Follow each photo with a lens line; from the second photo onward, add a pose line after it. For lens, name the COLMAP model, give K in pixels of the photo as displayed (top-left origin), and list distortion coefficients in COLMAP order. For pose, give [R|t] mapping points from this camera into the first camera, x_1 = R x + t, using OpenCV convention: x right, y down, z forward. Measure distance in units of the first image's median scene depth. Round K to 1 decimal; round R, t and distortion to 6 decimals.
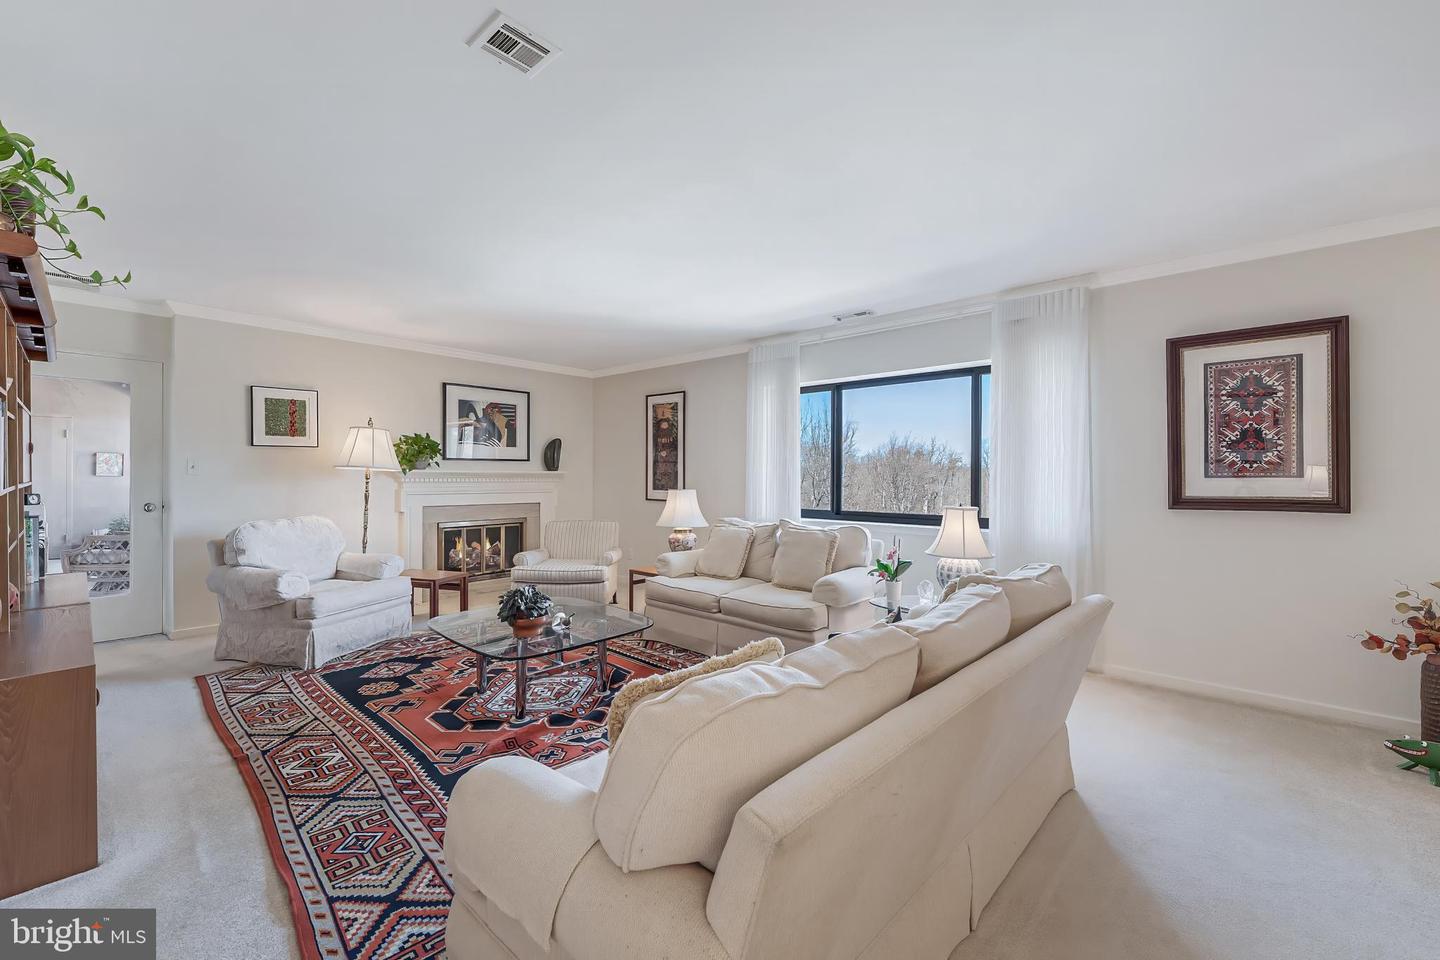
lens RADIAL K [[579.5, 0, 727.0], [0, 579.5, 473.1], [0, 0, 1]] dist [0.000347, -0.000020]
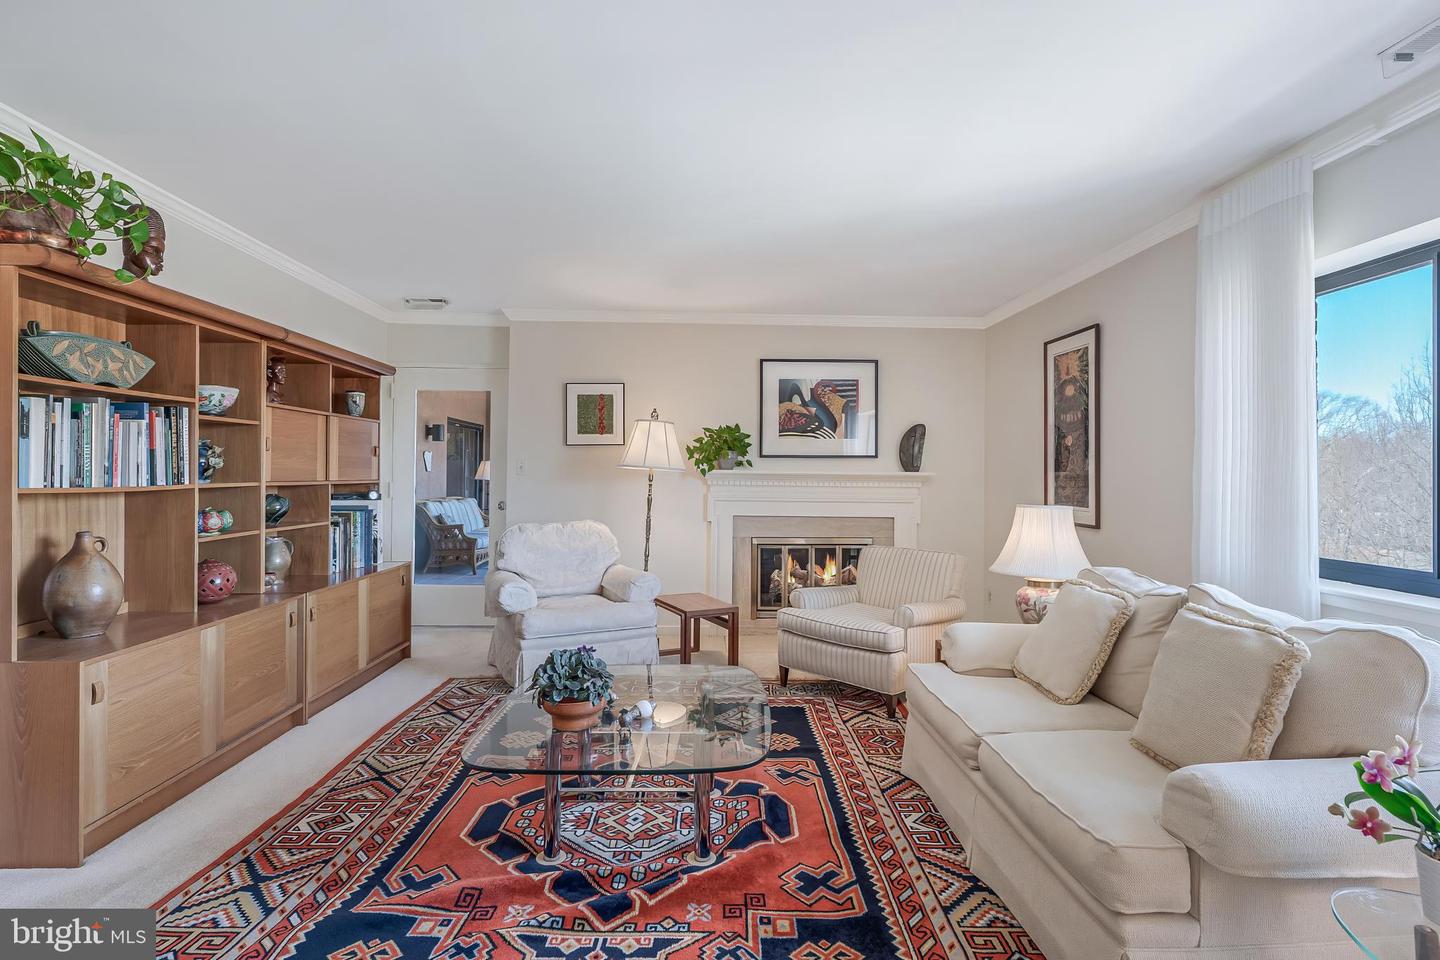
lens RADIAL K [[710.9, 0, 725.1], [0, 710.9, 464.7], [0, 0, 1]] dist [0.002256, -0.000142]
pose [[0.688755, -0.008266, -0.724948, 0.226710], [-0.004348, 0.999870, -0.015532, 0.002606], [0.724982, 0.013850, 0.688629, 0.387820]]
